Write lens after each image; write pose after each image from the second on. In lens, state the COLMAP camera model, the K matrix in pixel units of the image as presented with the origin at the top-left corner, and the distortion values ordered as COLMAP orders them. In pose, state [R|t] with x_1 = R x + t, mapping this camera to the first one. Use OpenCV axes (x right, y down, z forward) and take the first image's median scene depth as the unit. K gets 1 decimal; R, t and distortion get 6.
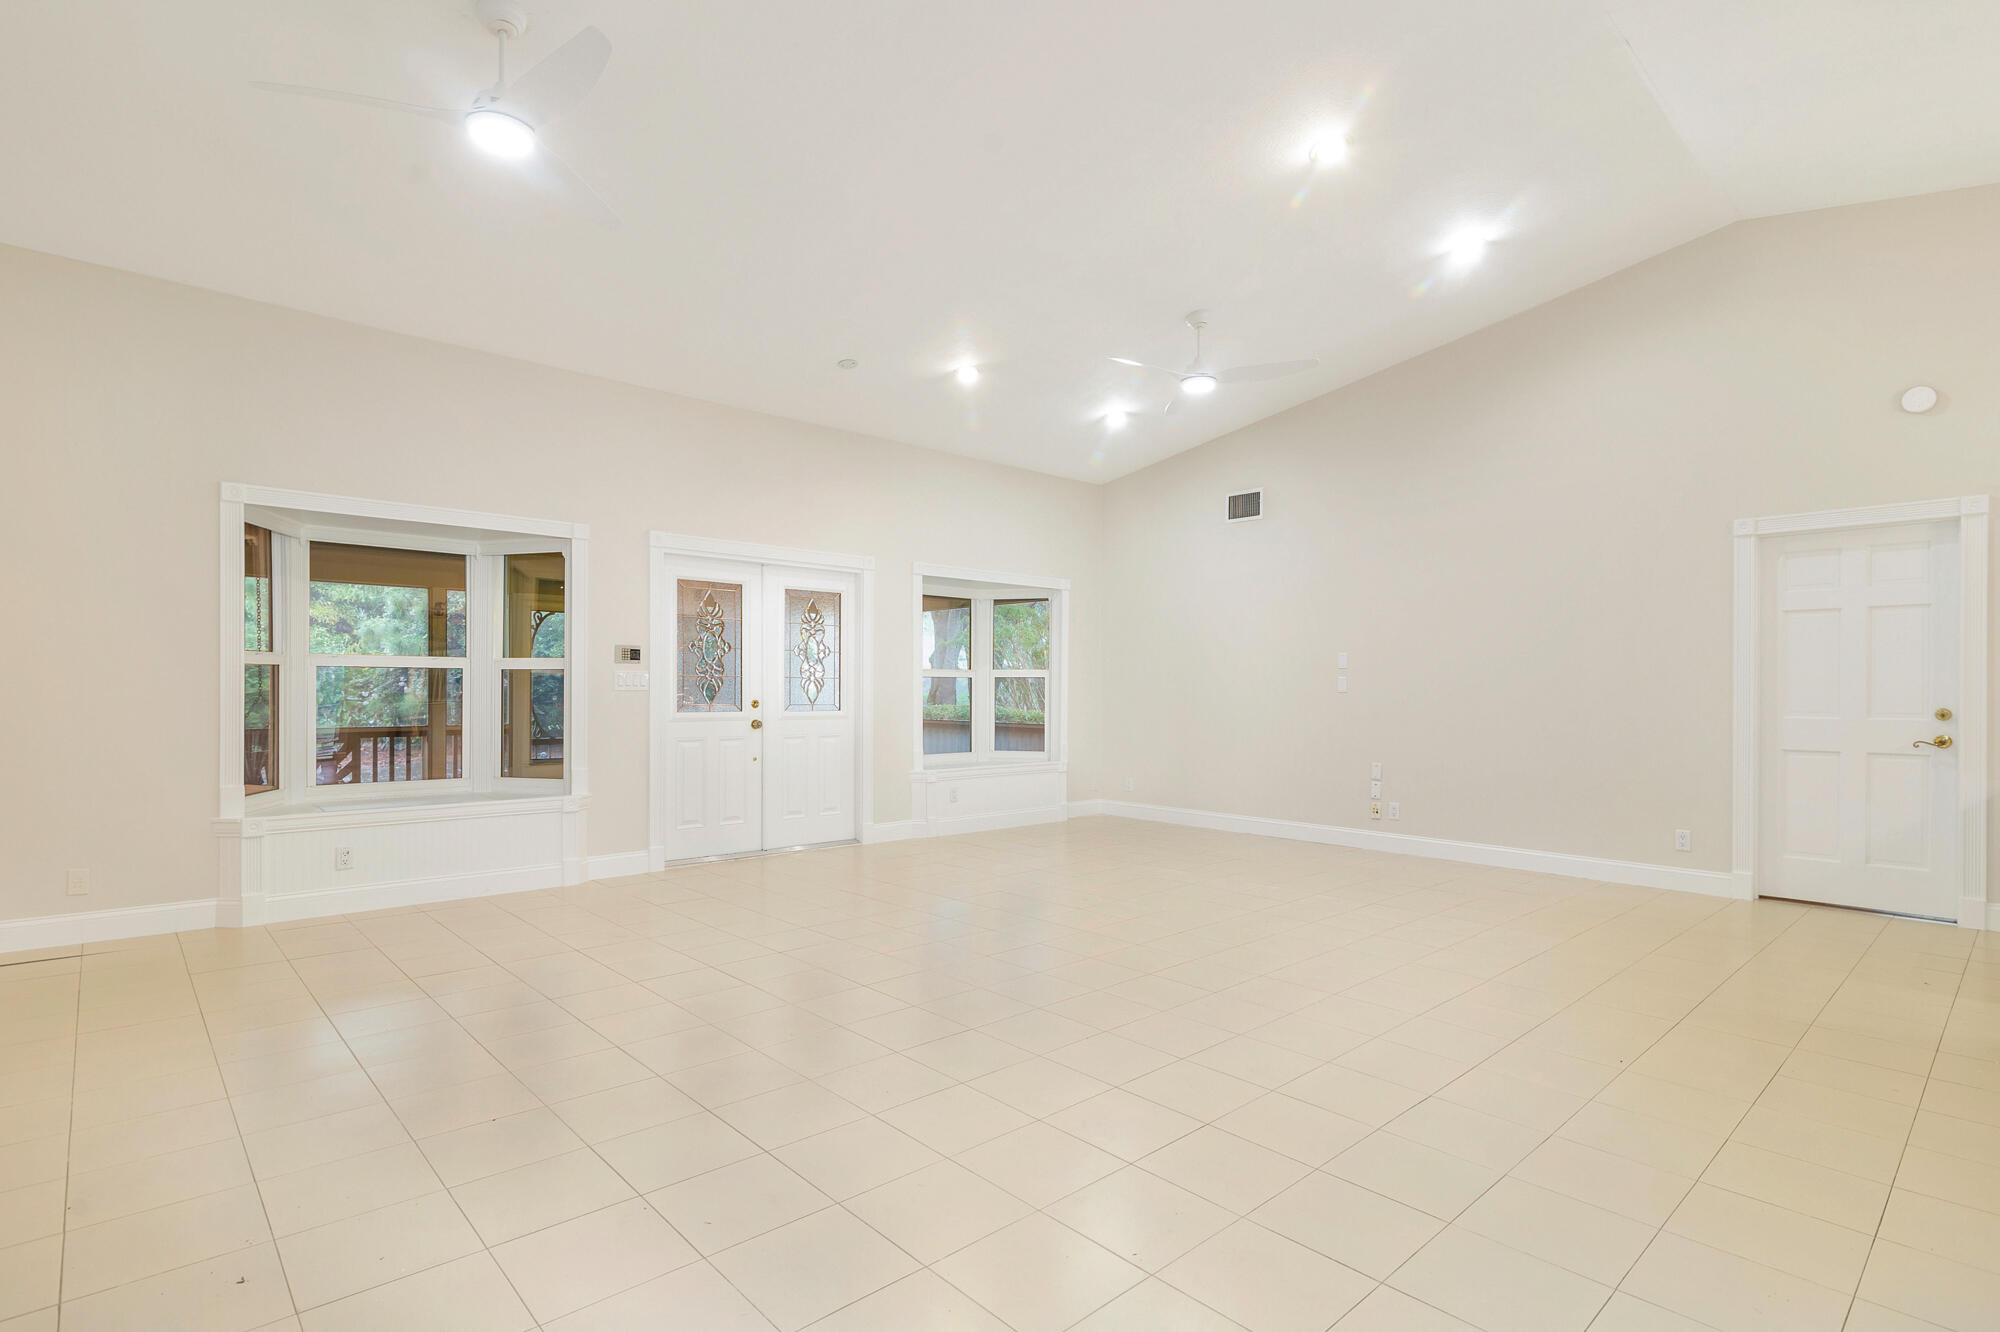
lens RADIAL K [[968.5, 0, 1000.9], [0, 968.5, 692.8], [0, 0, 1]] dist [-0.002026, -0.000168]
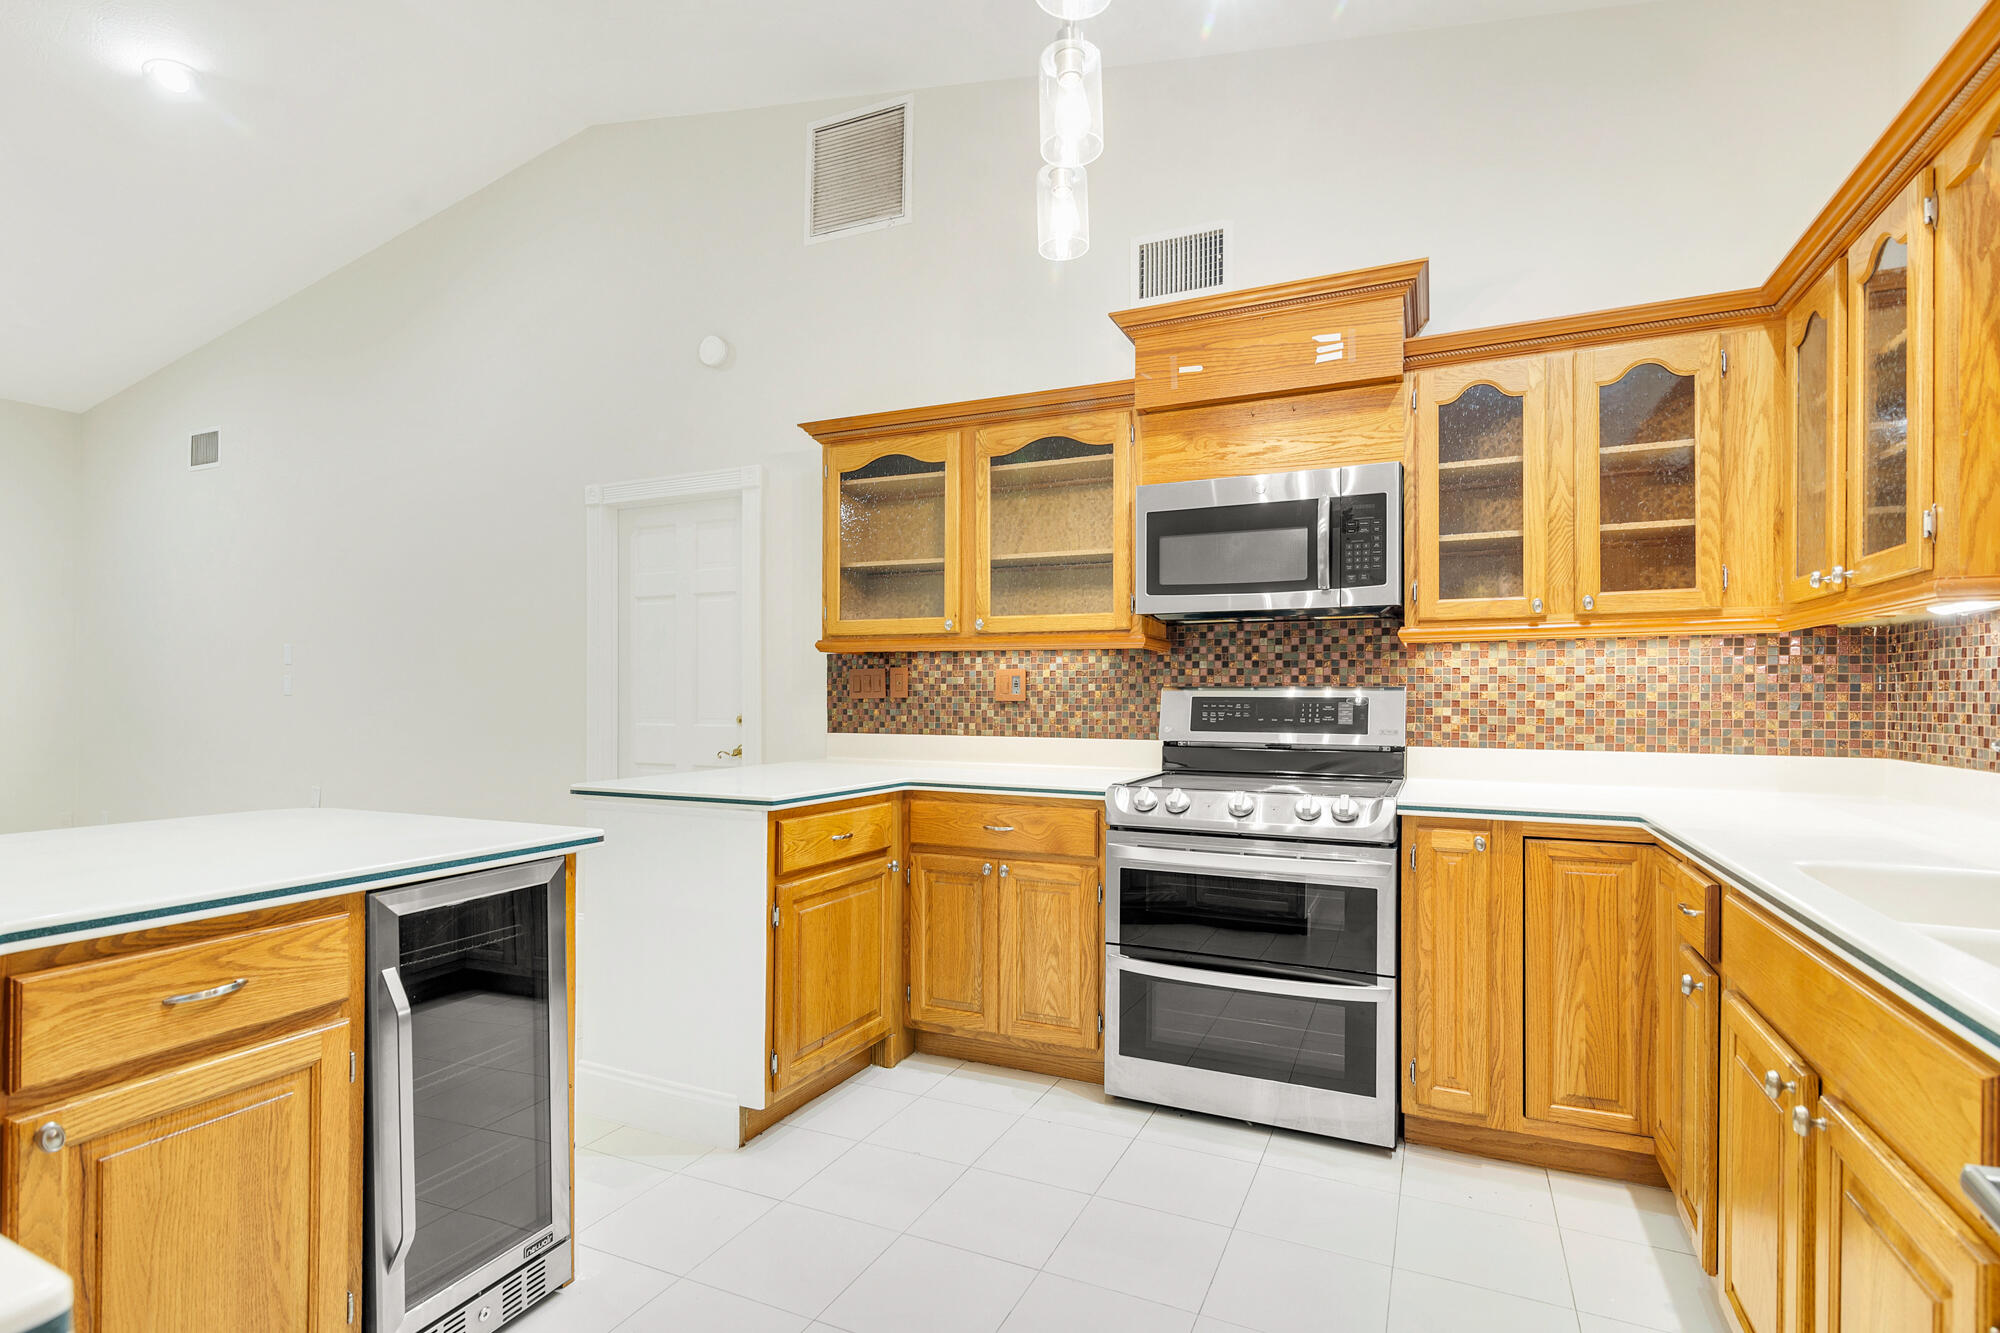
lens RADIAL K [[968.5, 0, 1000.9], [0, 968.5, 693.3], [0, 0, 1]] dist [-0.002026, -0.000168]
pose [[0.928809, -0.000757, 0.370557, 0.675636], [0.001452, 0.999998, -0.001597, 0.000460], [-0.370555, 0.002021, 0.928808, 0.087920]]
